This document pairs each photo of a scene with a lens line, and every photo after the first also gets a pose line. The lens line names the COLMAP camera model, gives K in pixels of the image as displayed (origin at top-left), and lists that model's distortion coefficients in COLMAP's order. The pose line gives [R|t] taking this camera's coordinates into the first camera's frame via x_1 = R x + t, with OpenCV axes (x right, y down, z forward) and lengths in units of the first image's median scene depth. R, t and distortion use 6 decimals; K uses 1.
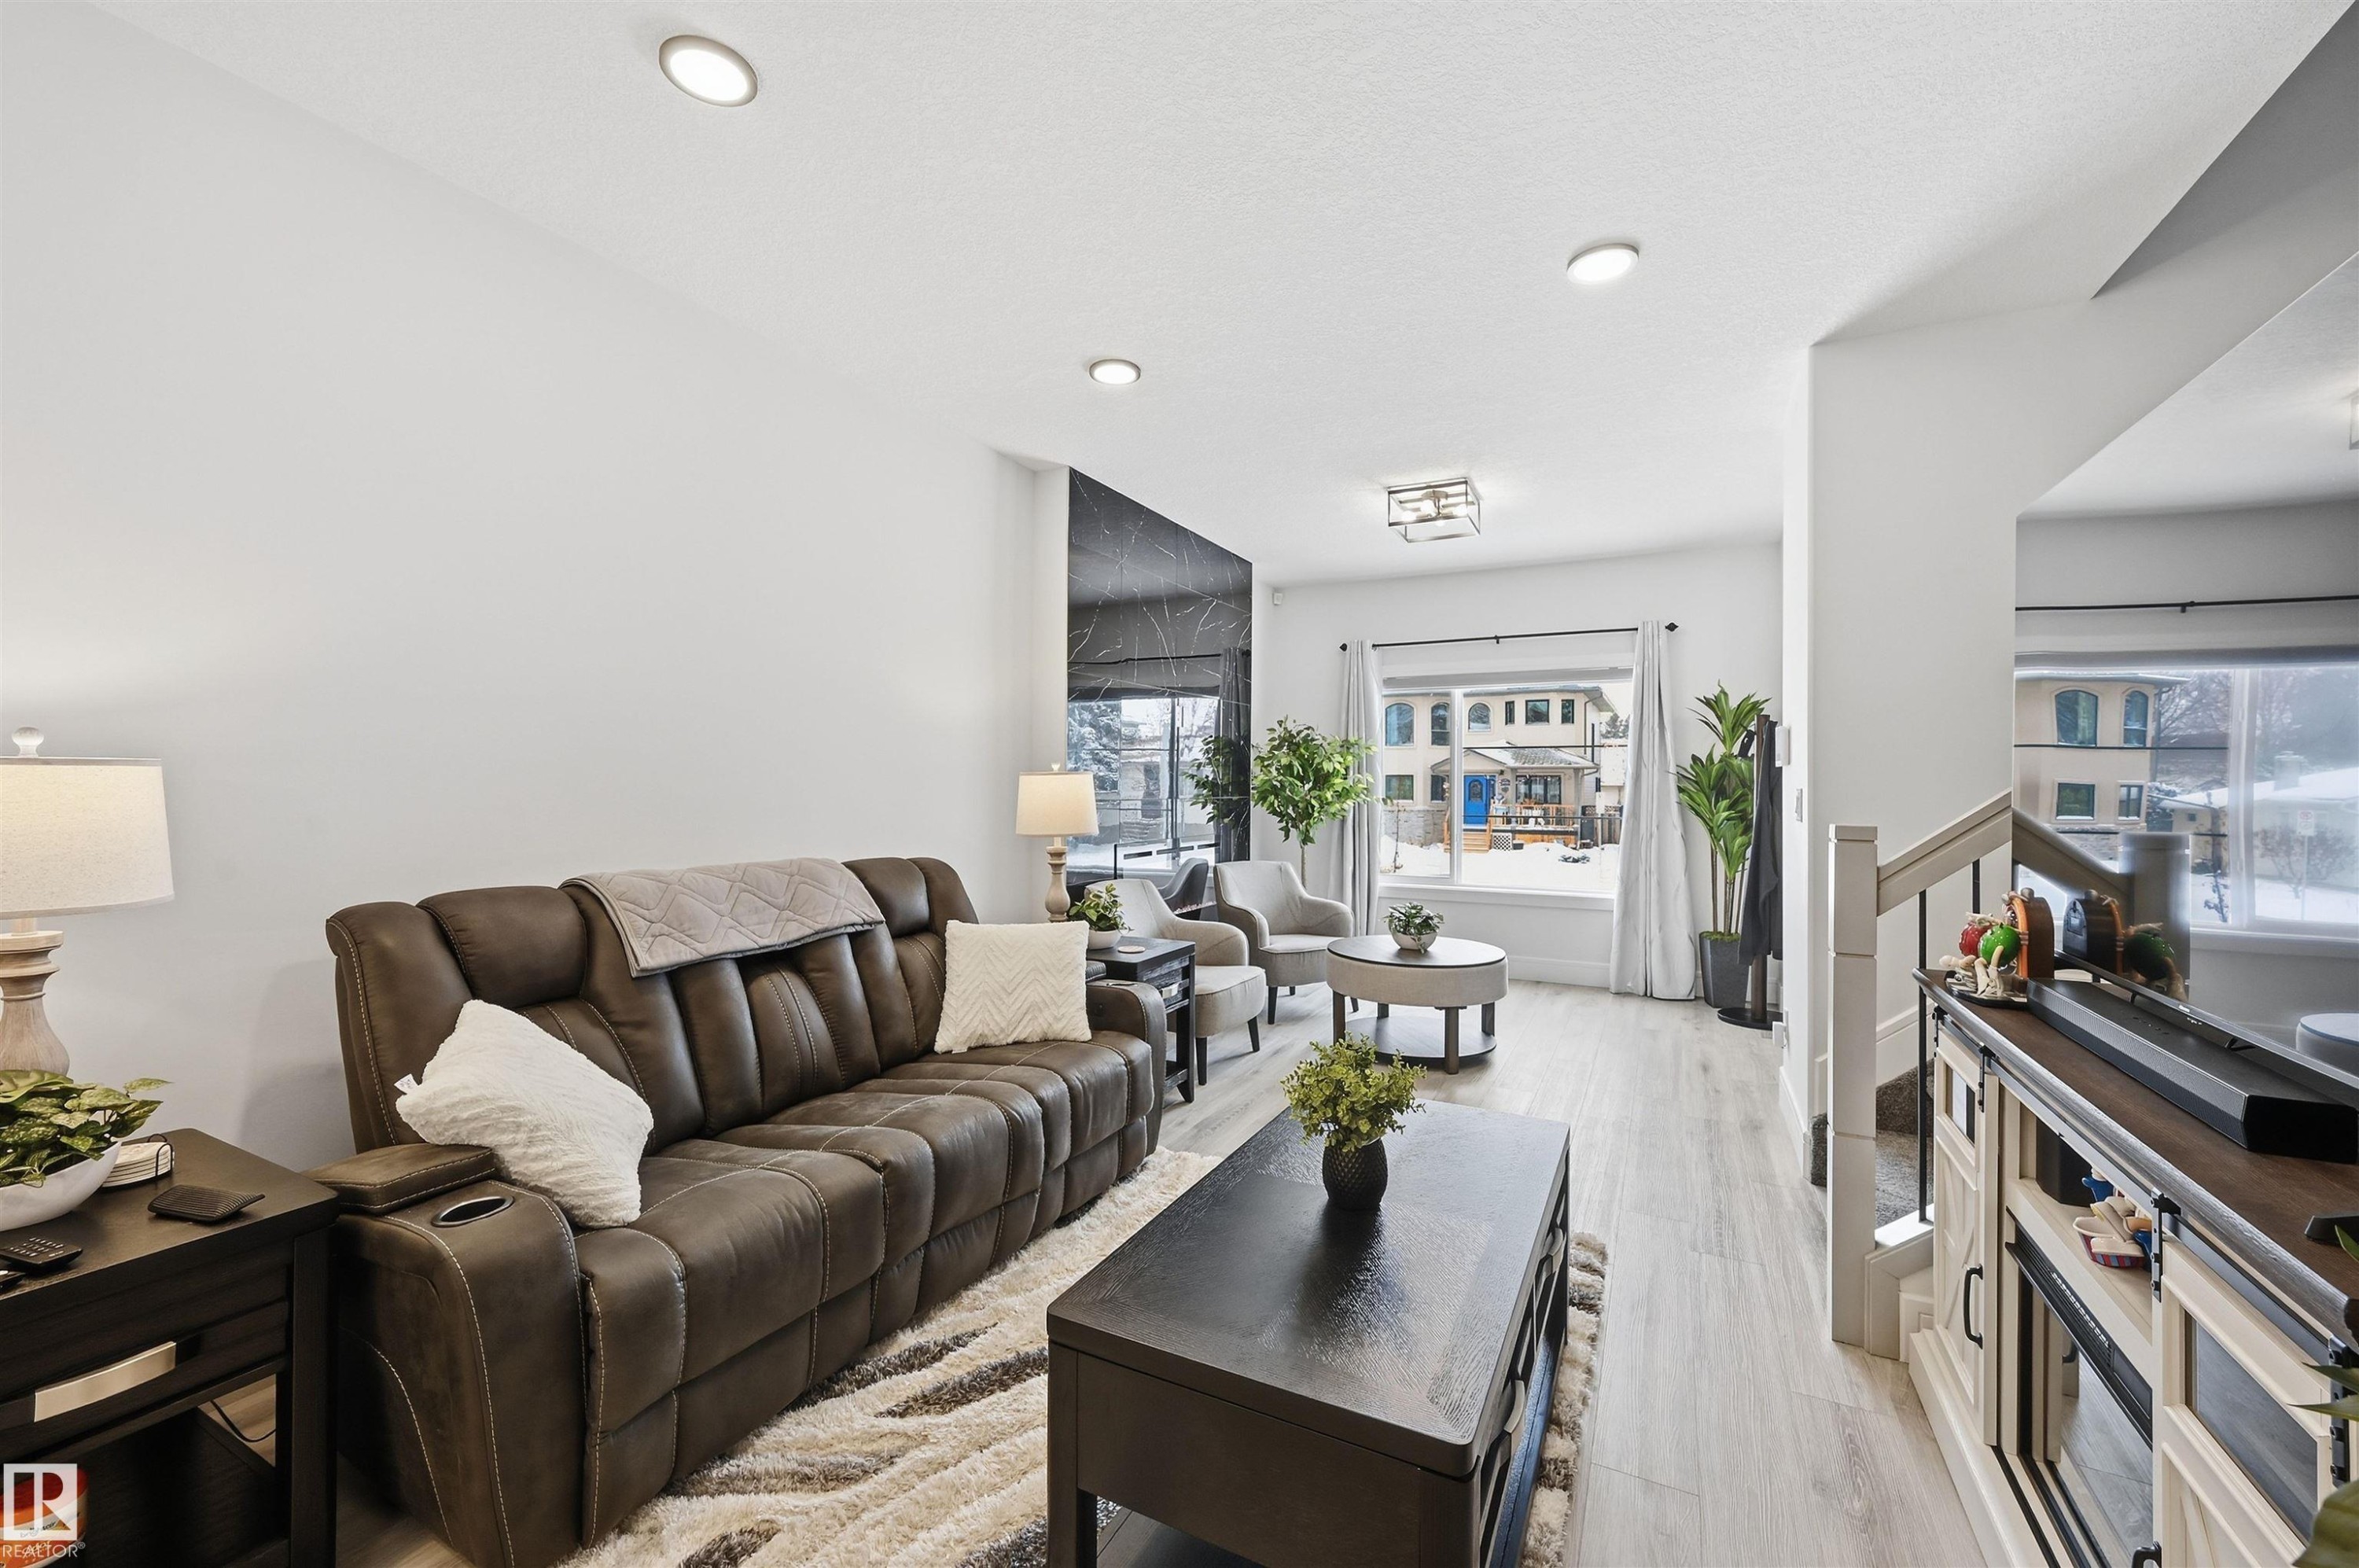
lens RADIAL K [[936.1, 0, 1162.9], [0, 936.1, 787.2], [0, 0, 1]] dist [-0.002138, -0.000534]
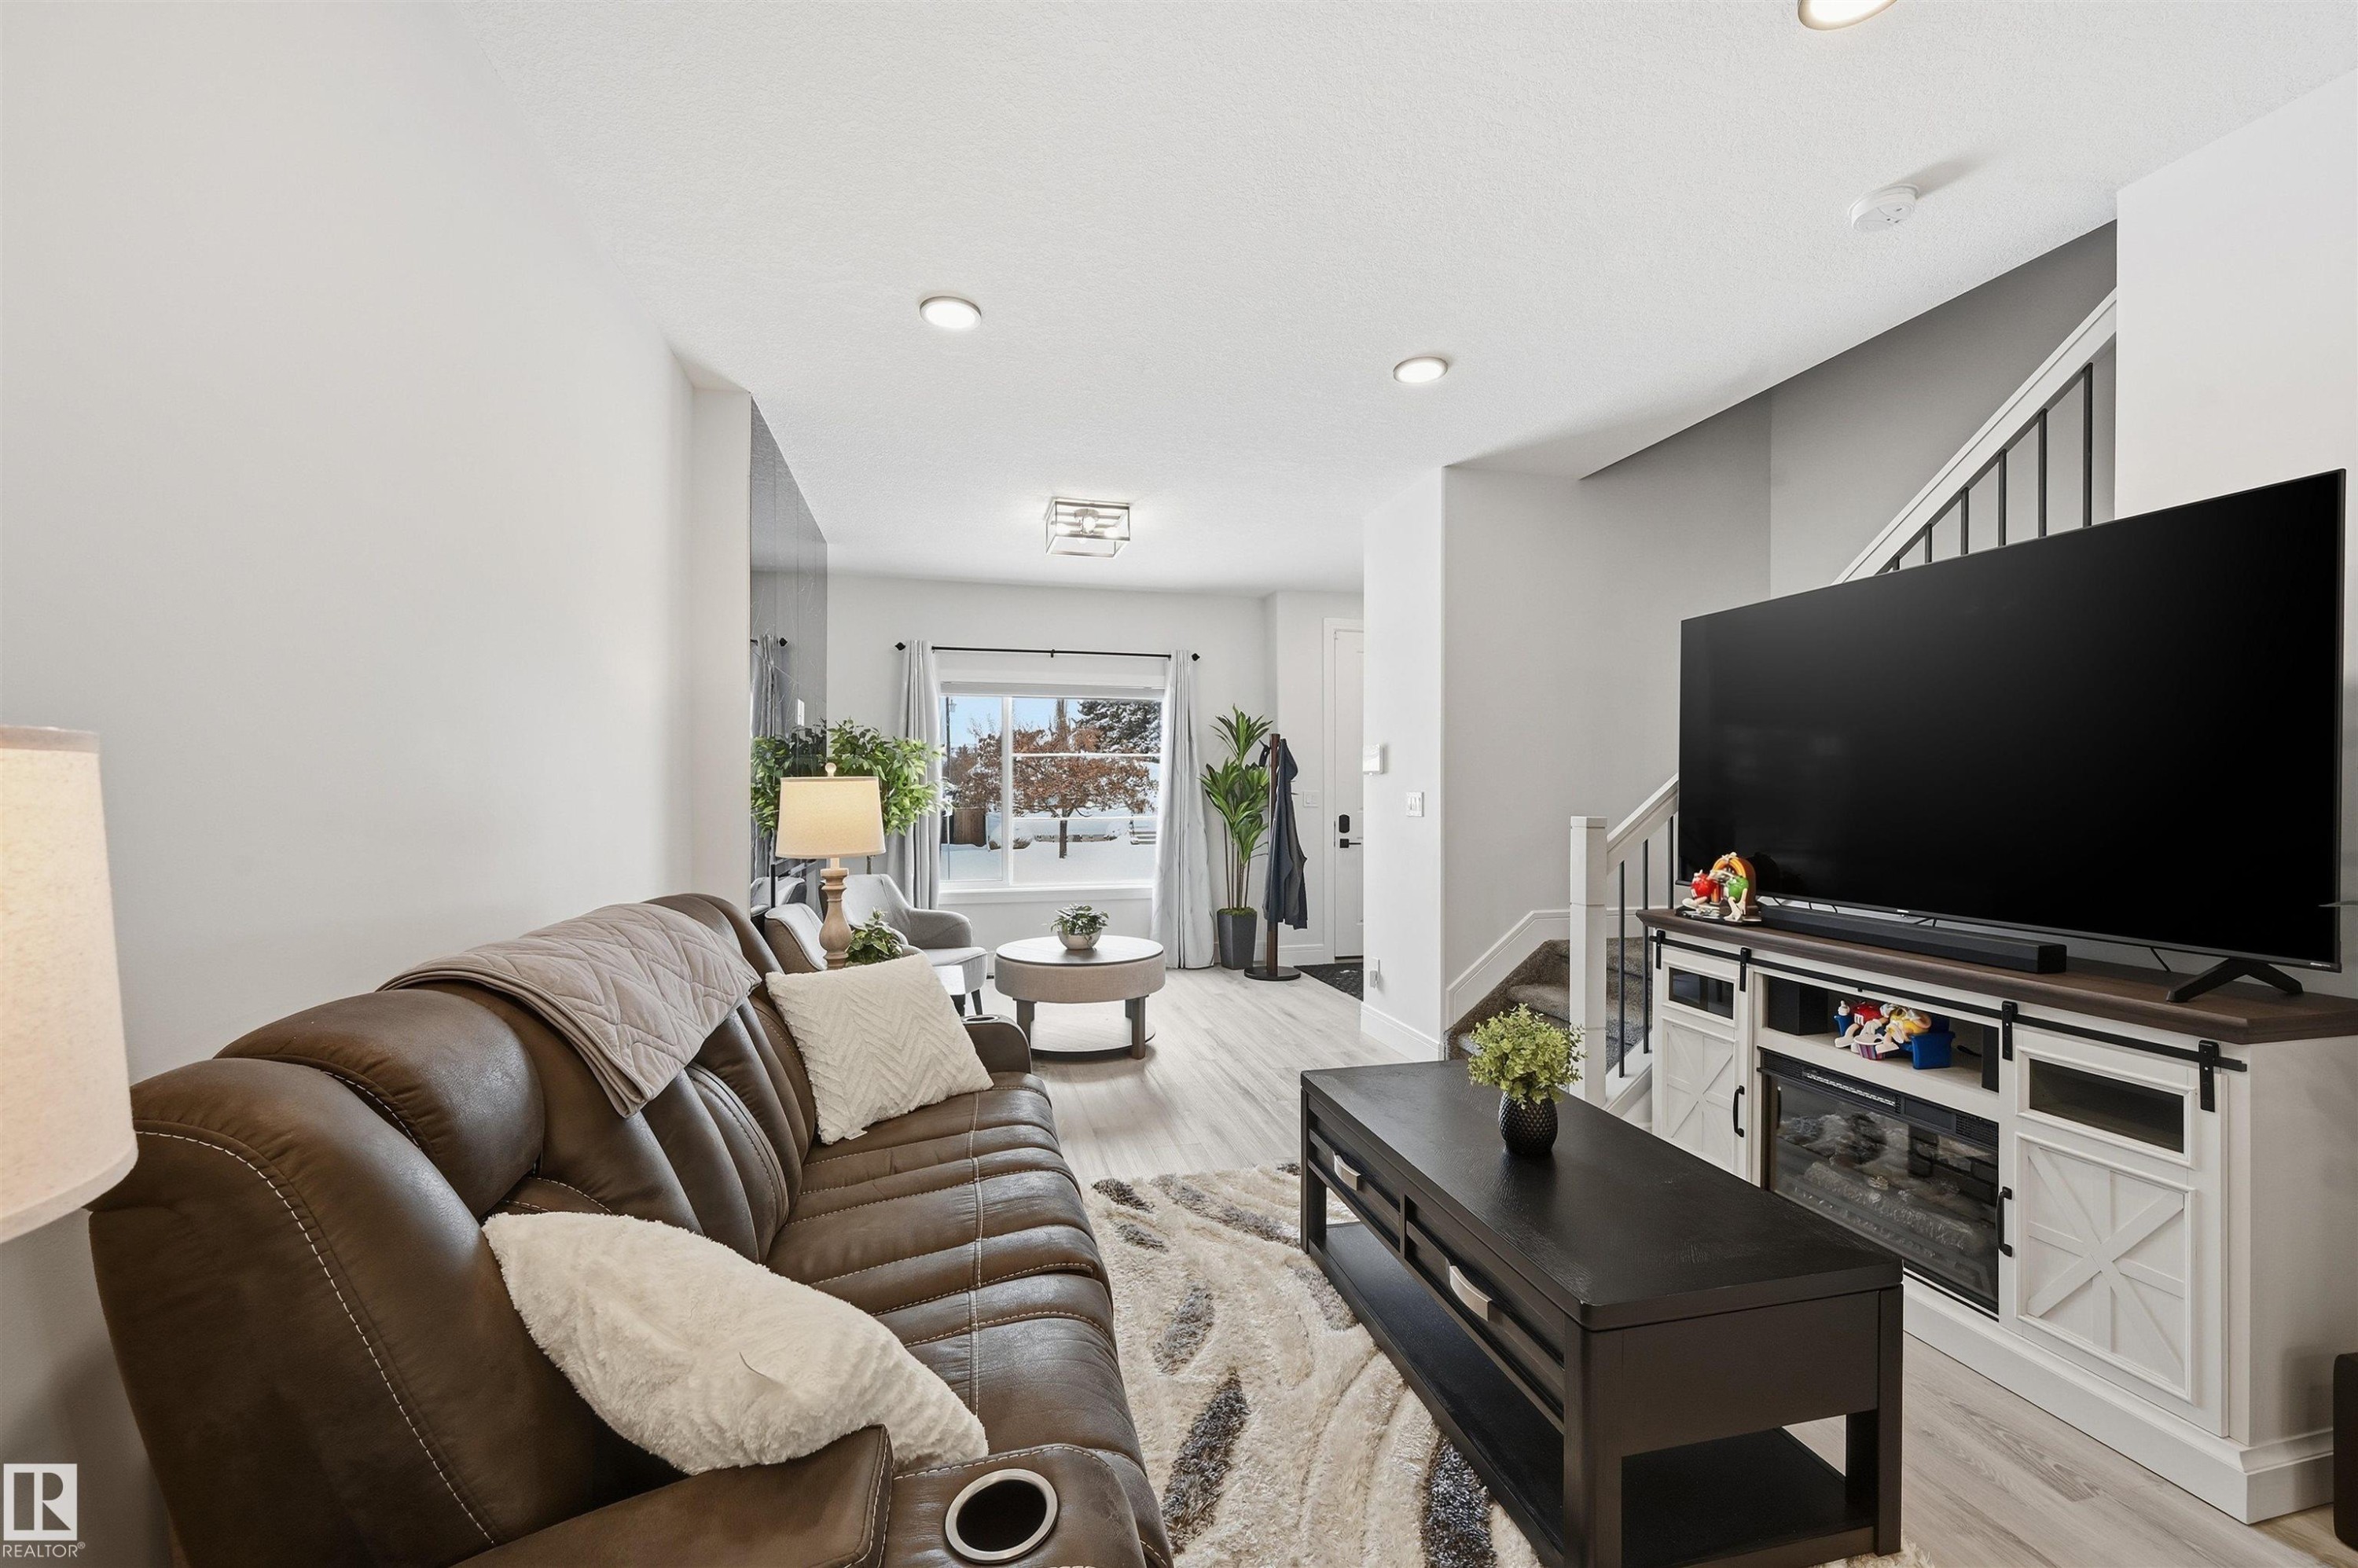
lens RADIAL K [[935.6, 0, 1158.8], [0, 935.6, 794.1], [0, 0, 1]] dist [-0.002138, -0.000534]
pose [[0.753796, -0.007111, 0.657070, -0.252585], [0.006084, 0.999974, 0.003843, -0.001158], [-0.657080, 0.001101, 0.753820, 0.118028]]
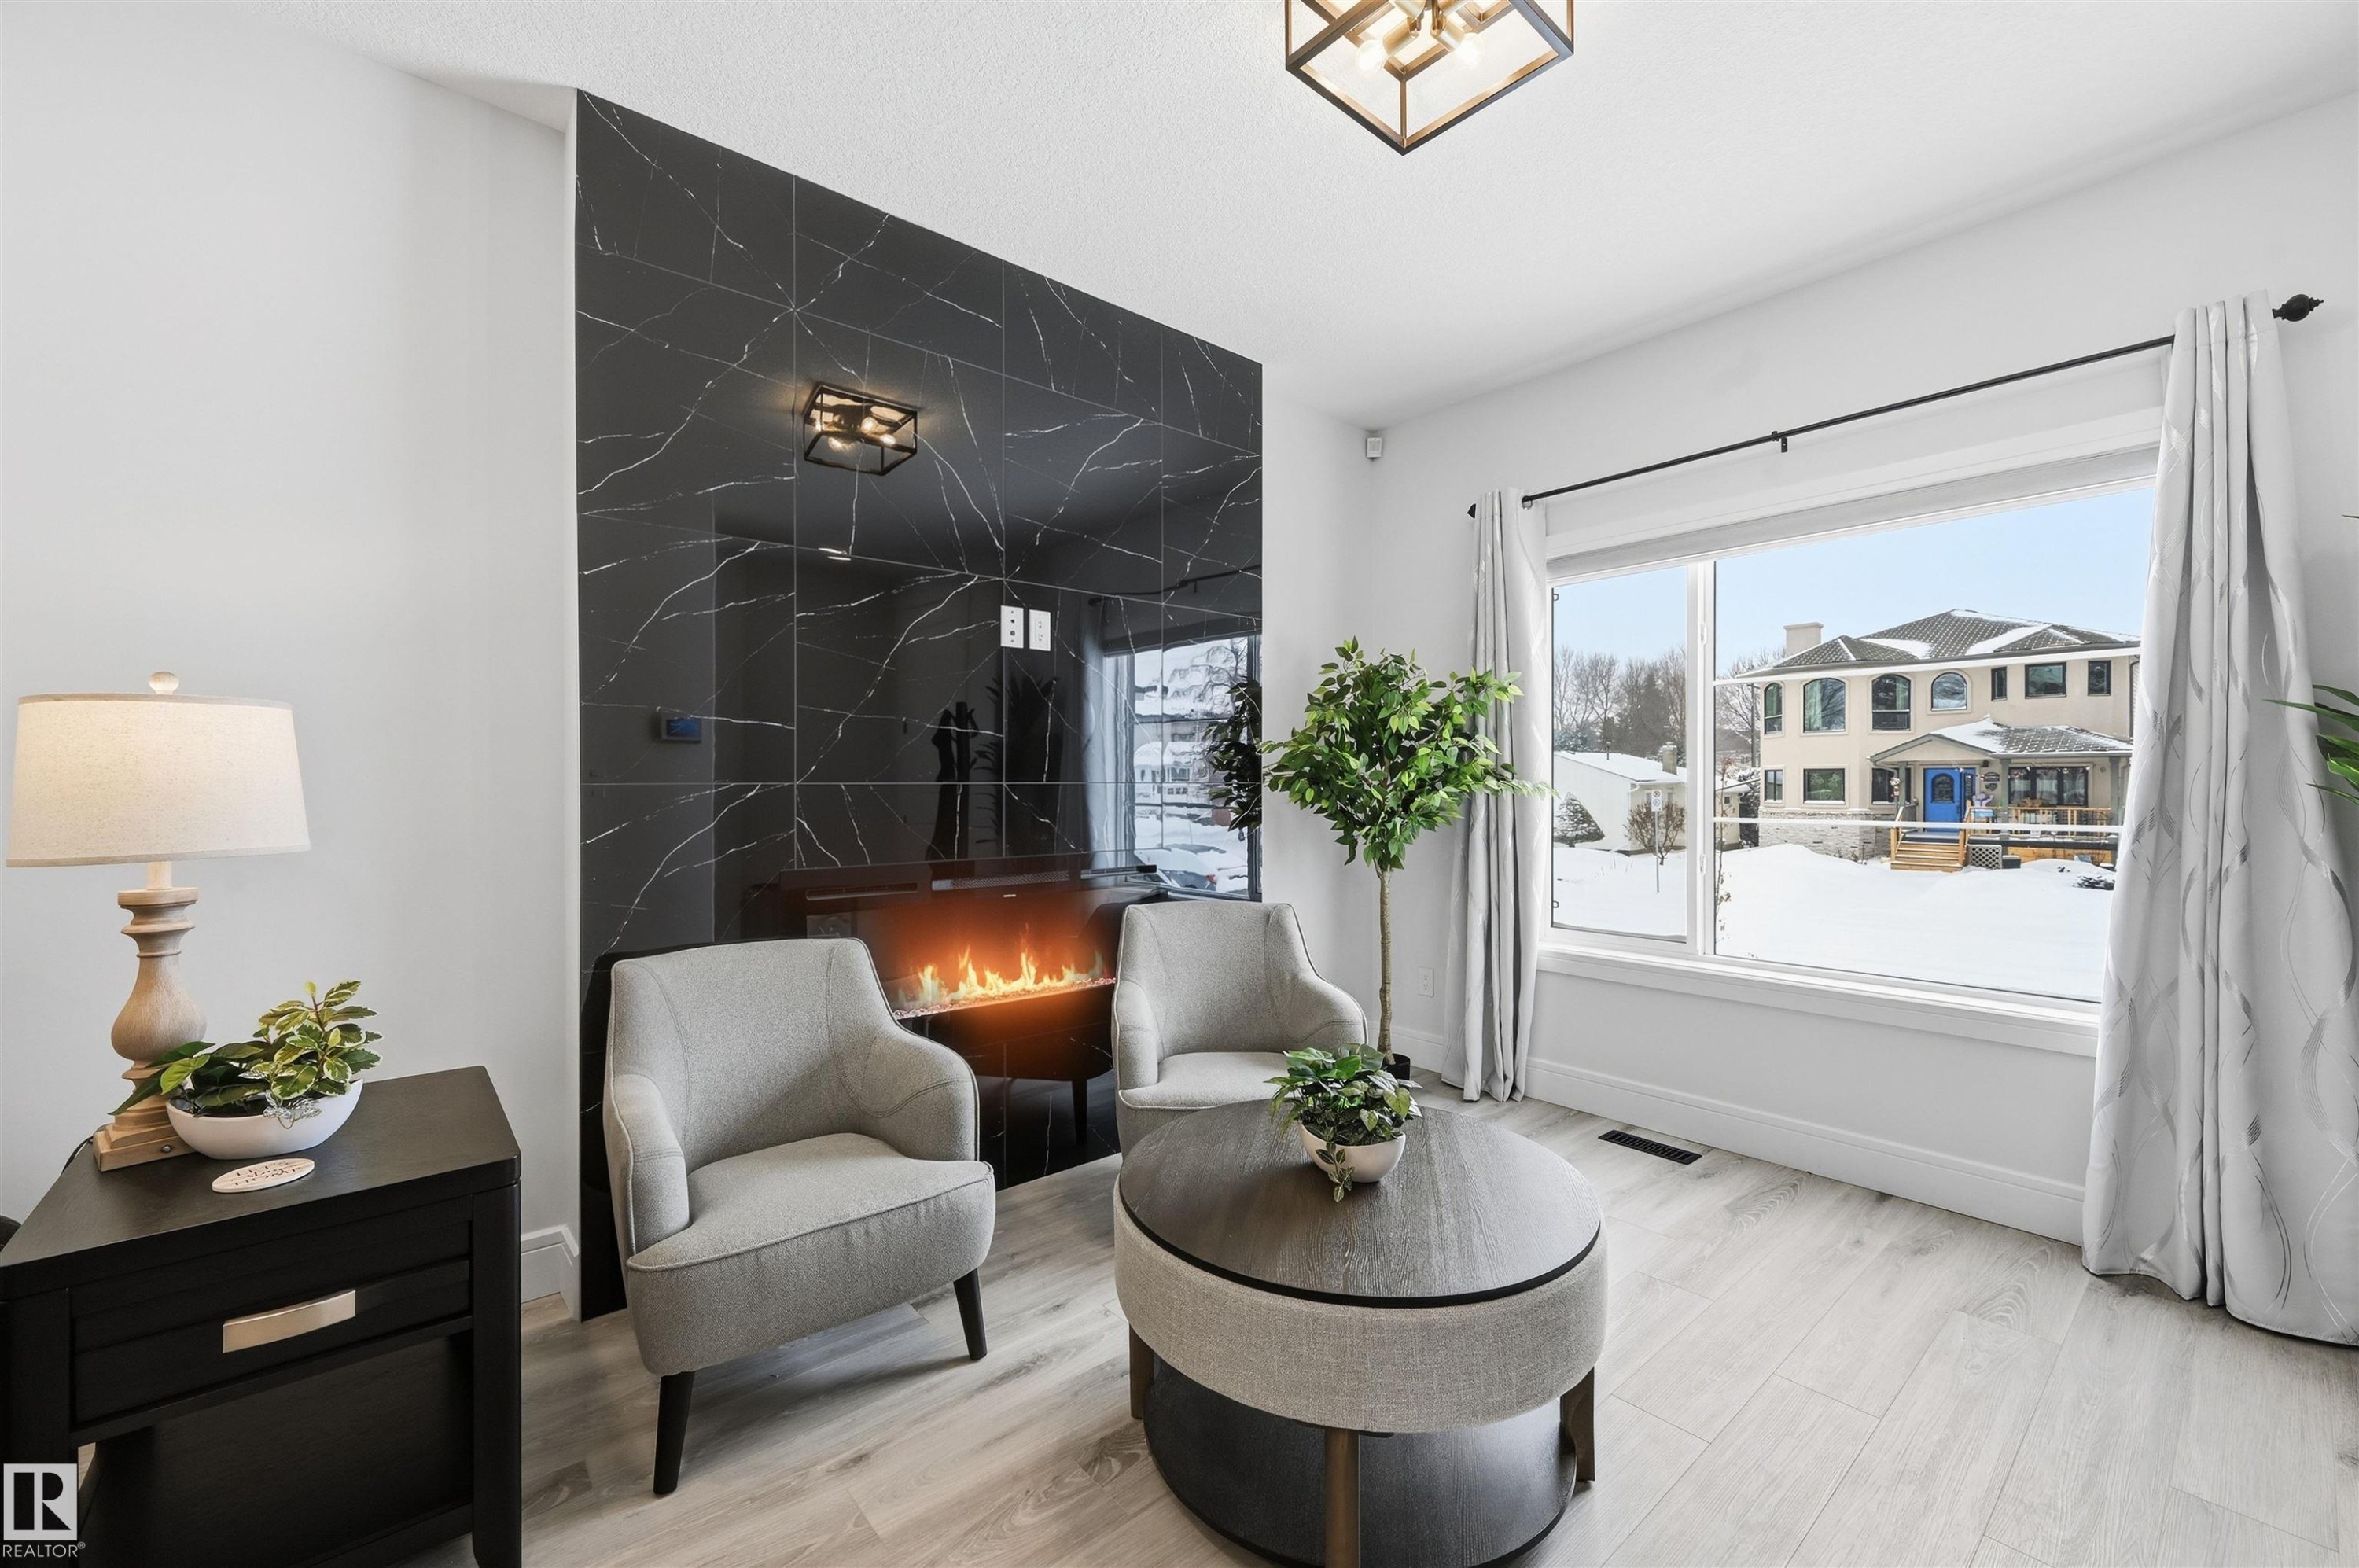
lens RADIAL K [[936.1, 0, 1145.7], [0, 936.1, 785.0], [0, 0, 1]] dist [-0.002138, -0.000534]
pose [[0.923691, 0.001733, -0.383135, 0.244345], [-0.001521, 0.999998, 0.000858, 0.012493], [0.383136, -0.000210, 0.923692, 0.448314]]
